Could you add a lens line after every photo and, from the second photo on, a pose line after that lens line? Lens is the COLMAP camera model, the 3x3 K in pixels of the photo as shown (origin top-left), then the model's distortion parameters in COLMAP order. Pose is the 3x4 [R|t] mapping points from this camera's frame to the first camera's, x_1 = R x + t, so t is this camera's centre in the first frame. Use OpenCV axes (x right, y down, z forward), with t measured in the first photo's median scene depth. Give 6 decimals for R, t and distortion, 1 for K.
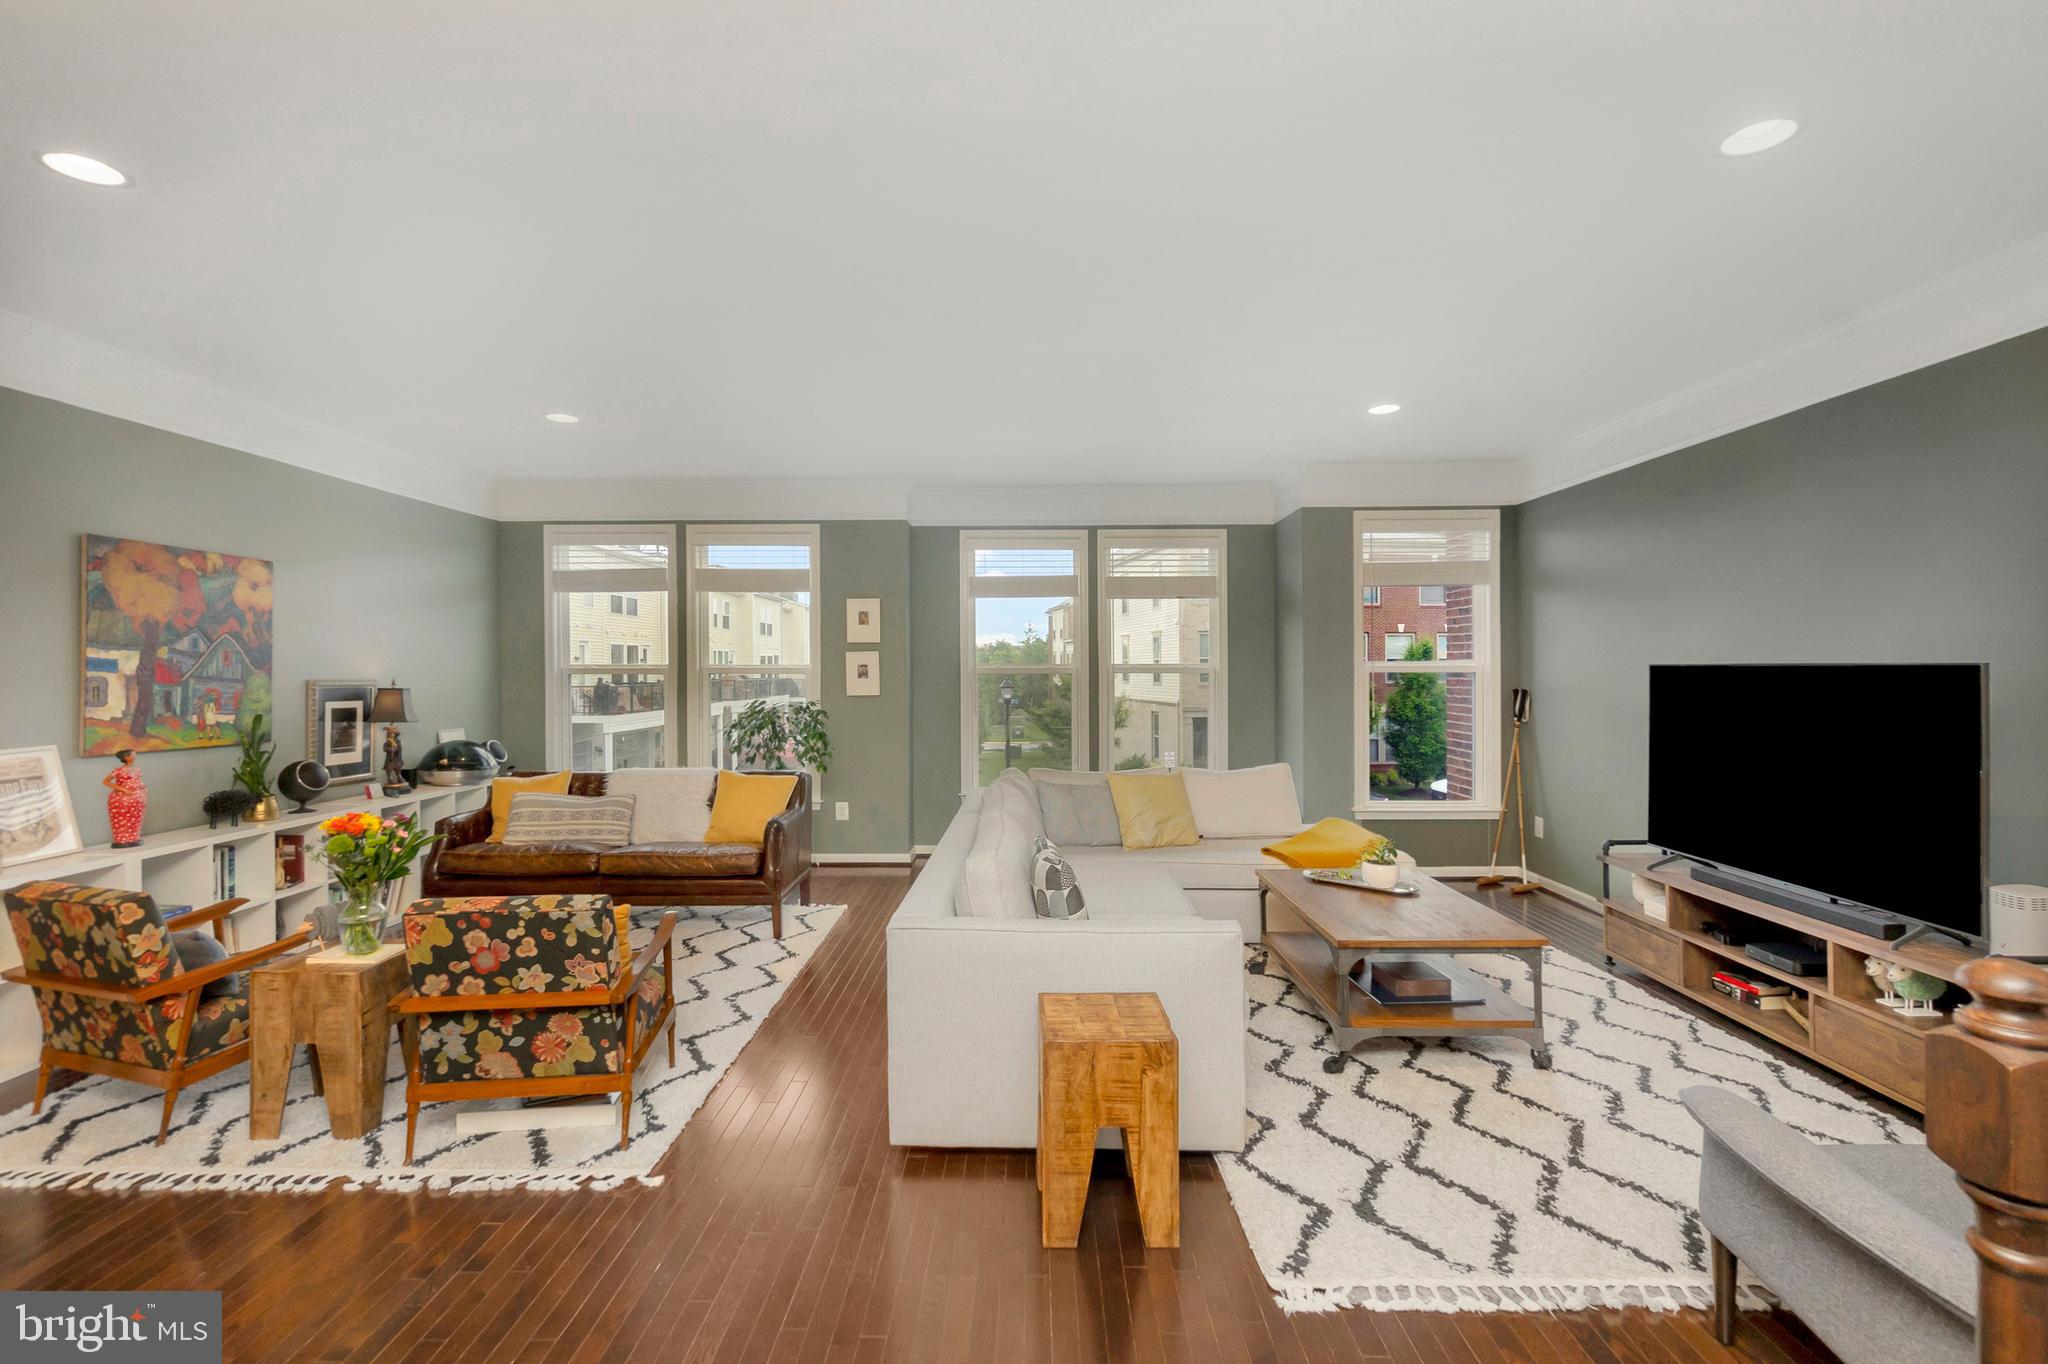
lens RADIAL K [[907.5, 0, 1008.1], [0, 907.5, 672.4], [0, 0, 1]] dist [-0.004459, 0.002137]
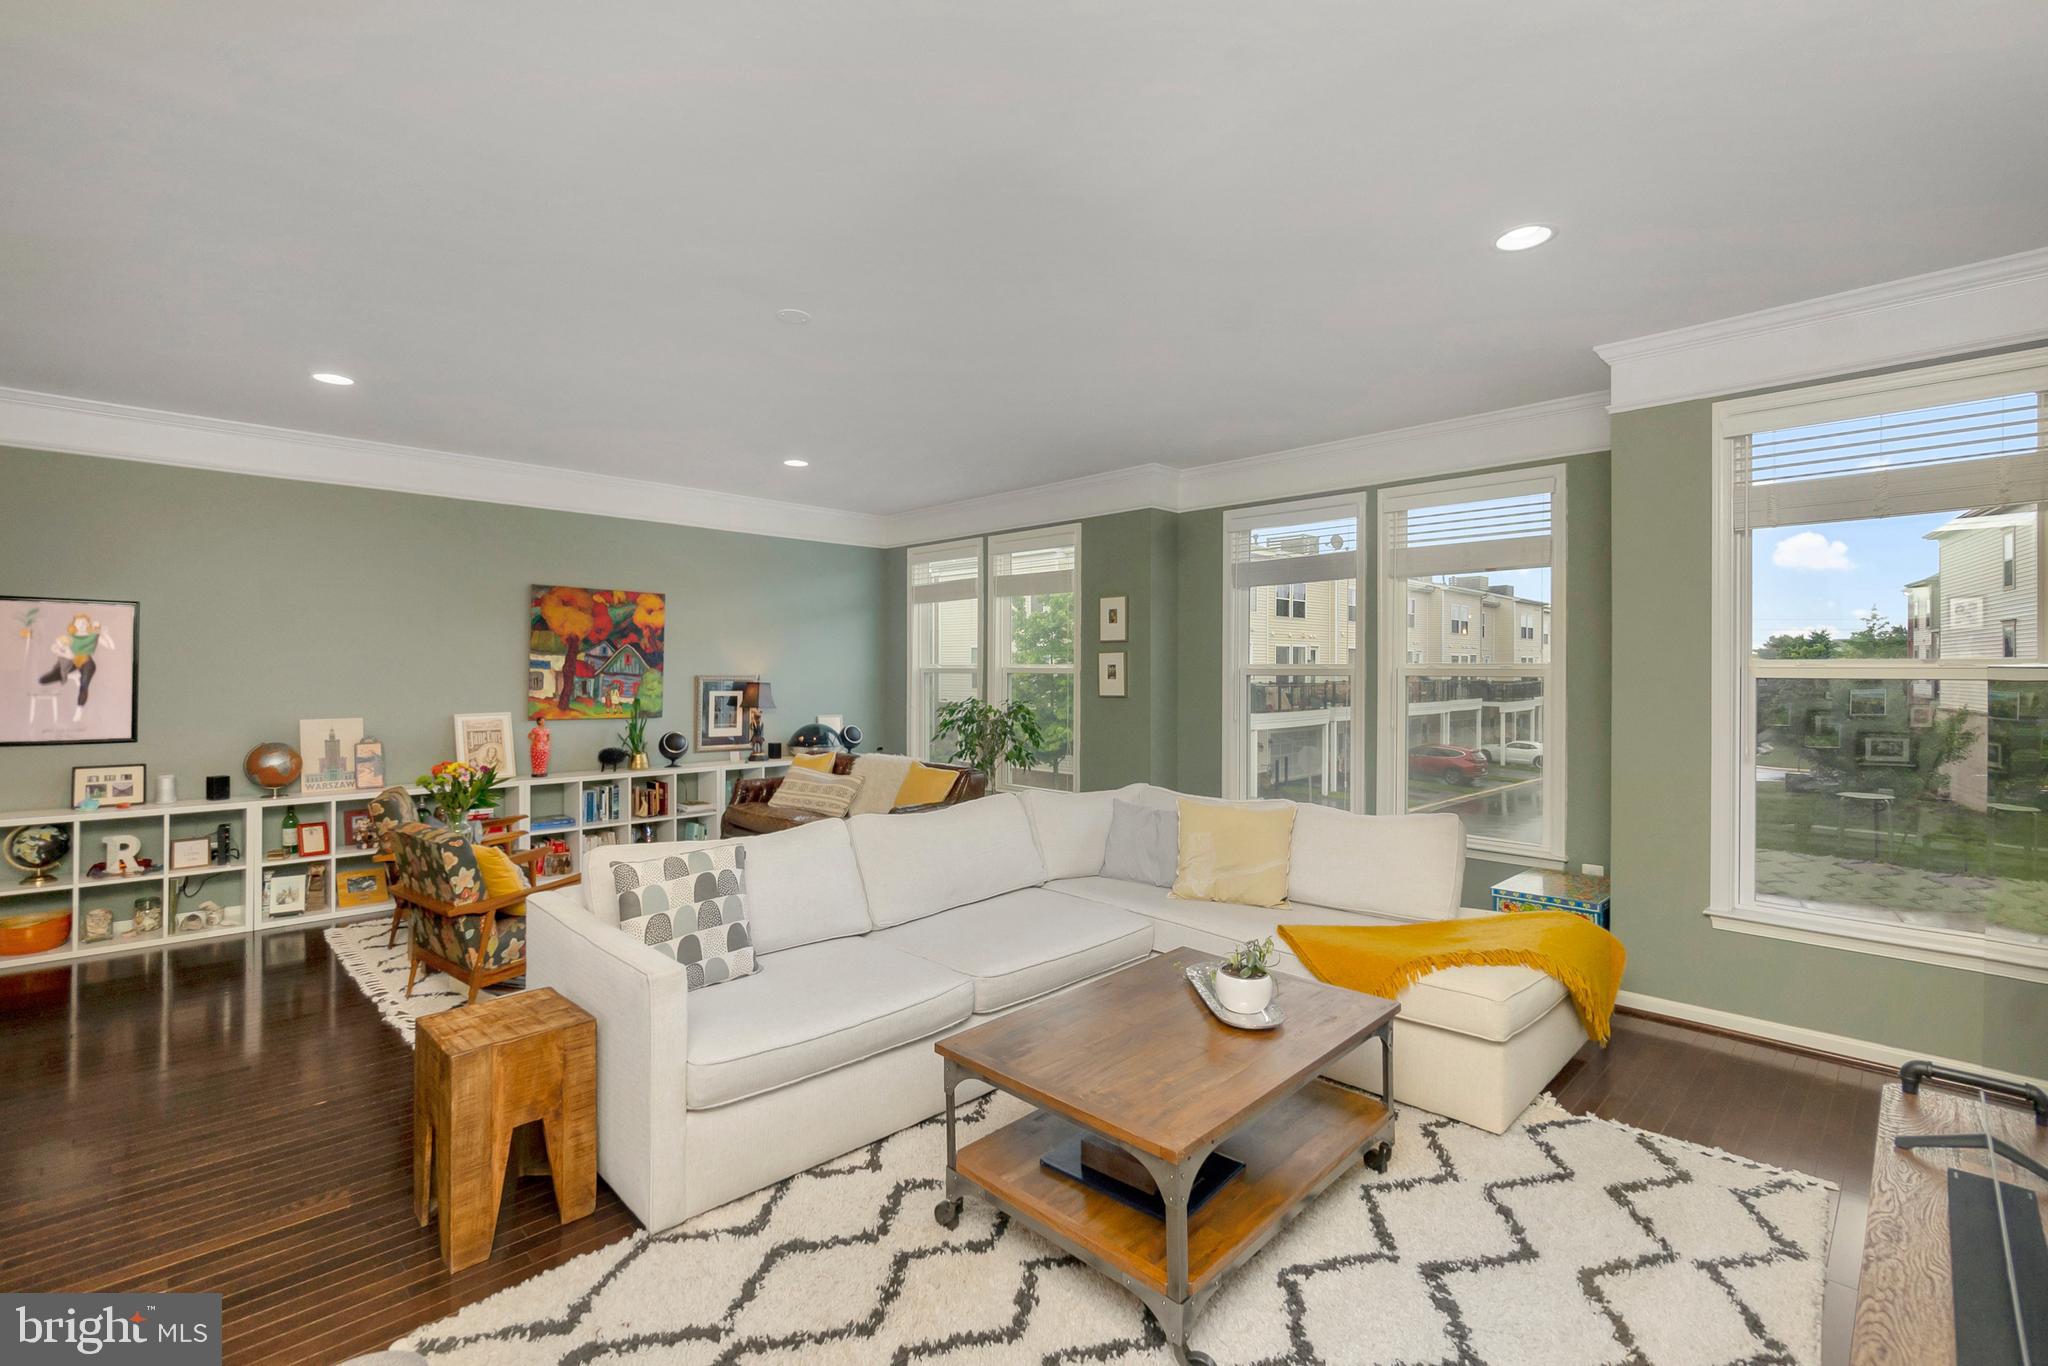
lens RADIAL K [[907.5, 0, 1015.8], [0, 907.5, 666.2], [0, 0, 1]] dist [-0.004459, 0.002137]
pose [[0.713864, 0.001444, -0.700283, 0.736909], [-0.007264, 0.999959, -0.005343, -0.002219], [0.700247, 0.008901, 0.713845, 0.420845]]
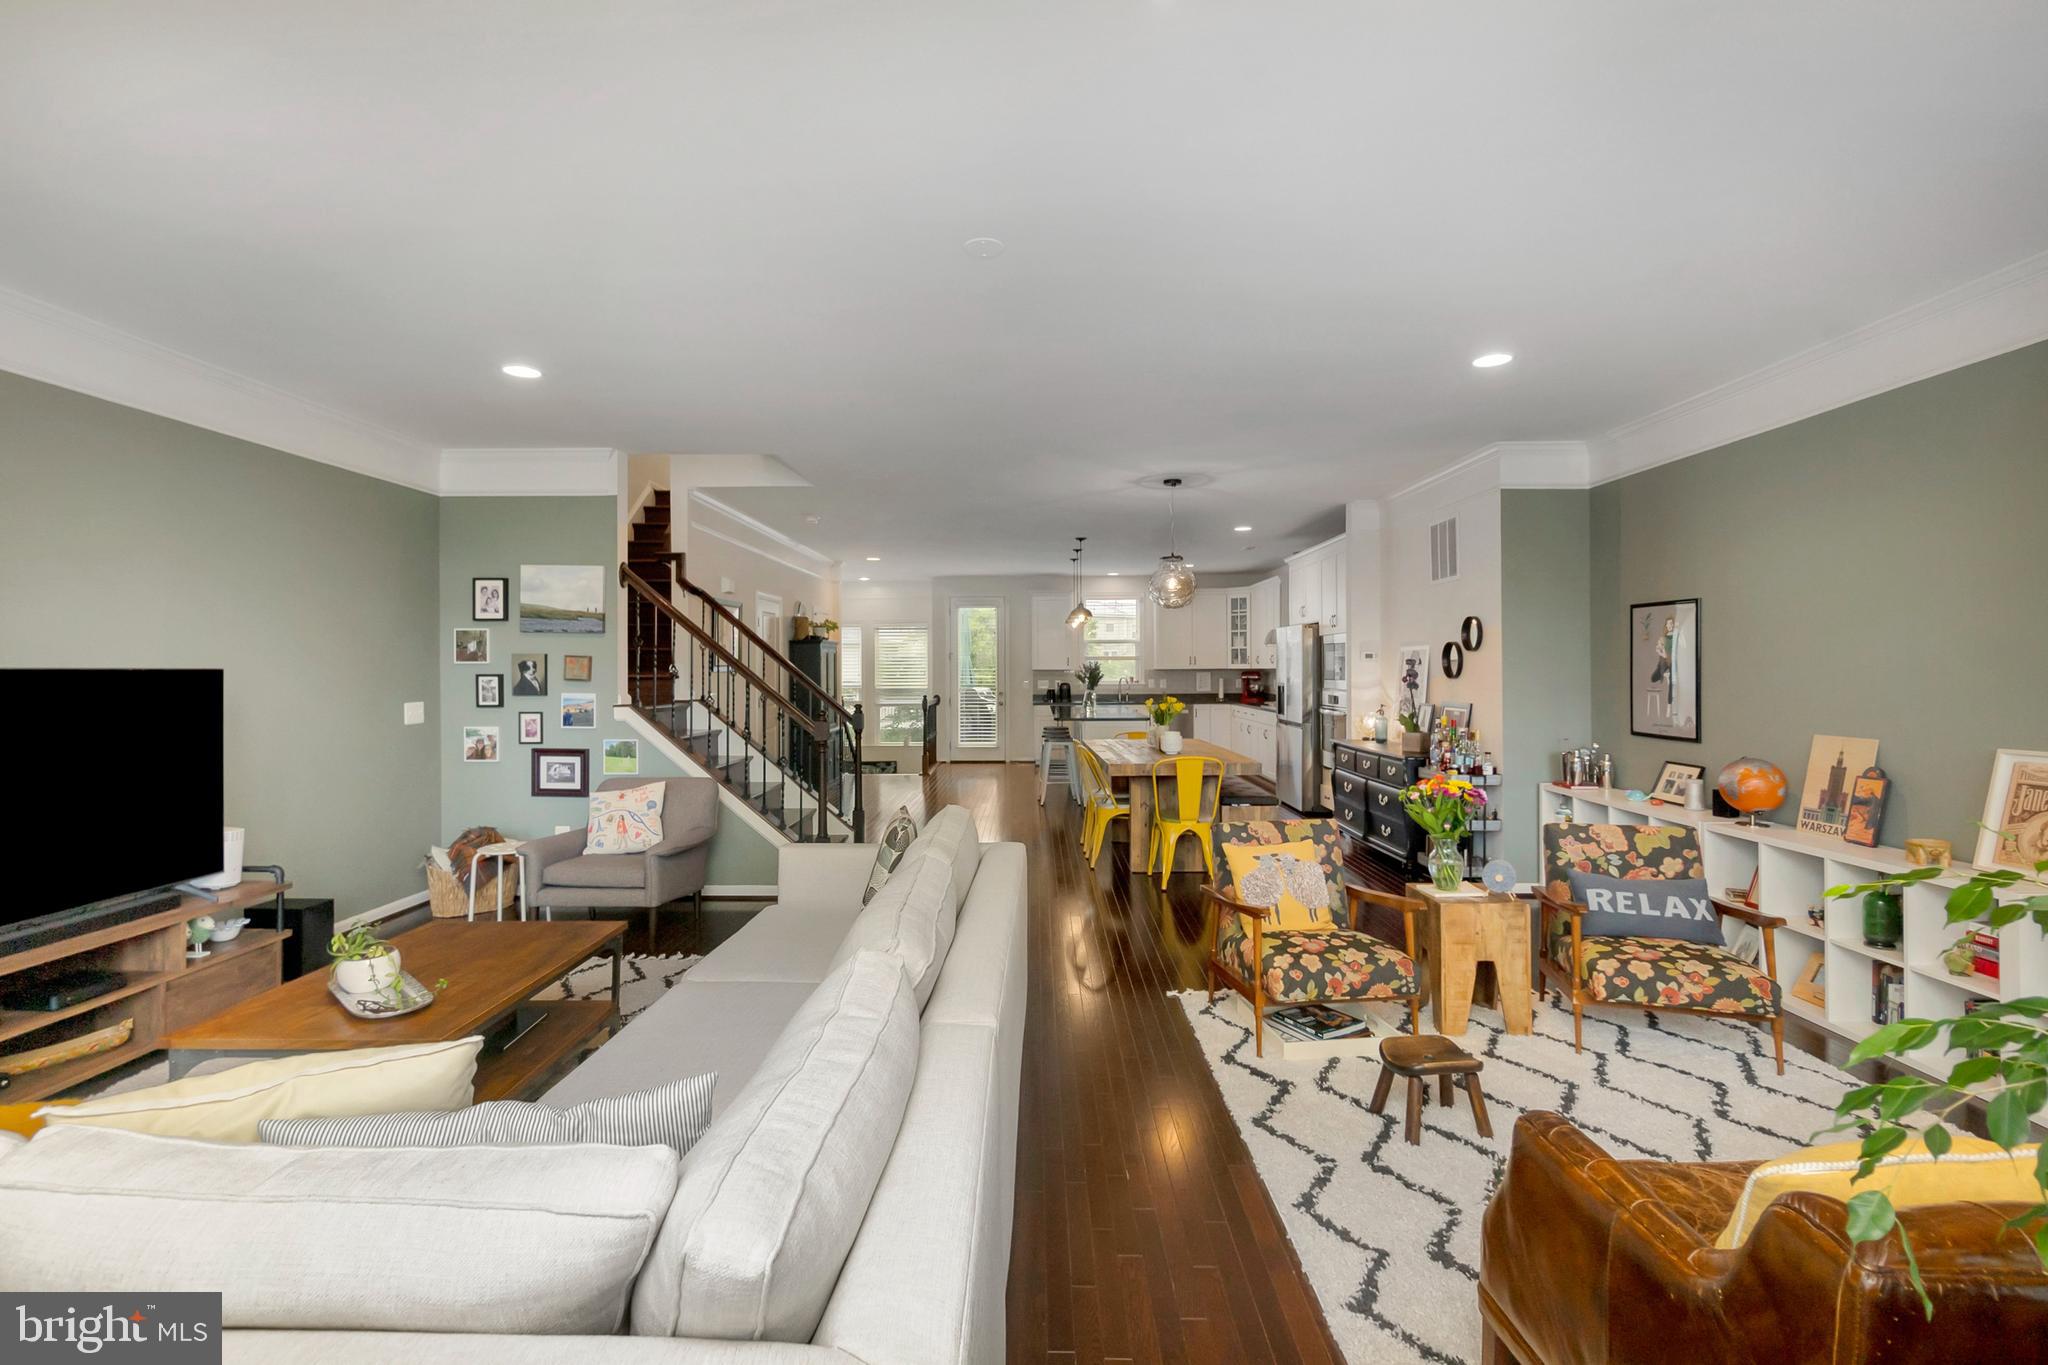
lens RADIAL K [[907.5, 0, 1012.7], [0, 907.5, 661.2], [0, 0, 1]] dist [-0.004459, 0.002137]
pose [[-0.999972, 0.006236, 0.004162, -0.087444], [0.006208, 0.999958, -0.006698, -0.002351], [-0.004203, -0.006672, -0.999969, 1.666359]]
